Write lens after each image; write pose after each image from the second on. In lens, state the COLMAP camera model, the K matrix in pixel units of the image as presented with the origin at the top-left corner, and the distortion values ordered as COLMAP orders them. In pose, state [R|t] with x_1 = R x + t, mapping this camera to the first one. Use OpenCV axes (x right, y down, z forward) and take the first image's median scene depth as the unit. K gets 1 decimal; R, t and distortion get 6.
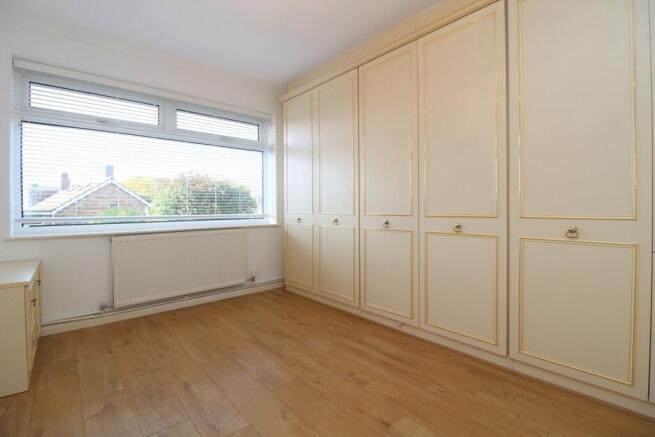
lens RADIAL K [[302.4, 0, 329.8], [0, 302.4, 209.8], [0, 0, 1]] dist [0.000531, -0.018495]
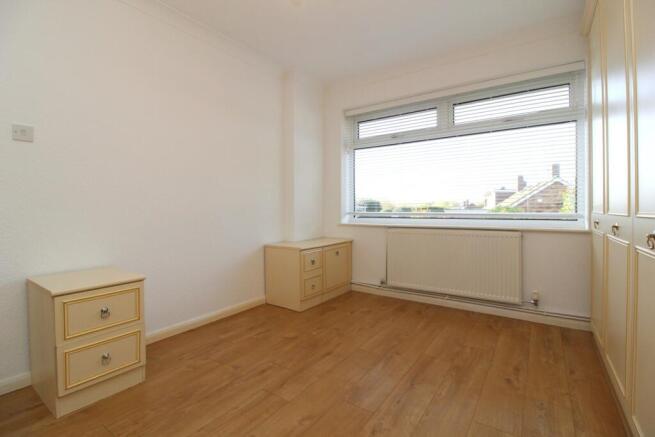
lens RADIAL K [[302.4, 0, 329.8], [0, 302.4, 209.8], [0, 0, 1]] dist [0.000531, -0.018495]
pose [[0.231526, 0.009855, -0.972779, 0.427409], [-0.006300, 0.999943, 0.008631, 0.003539], [0.972808, 0.004130, 0.231575, 0.455121]]
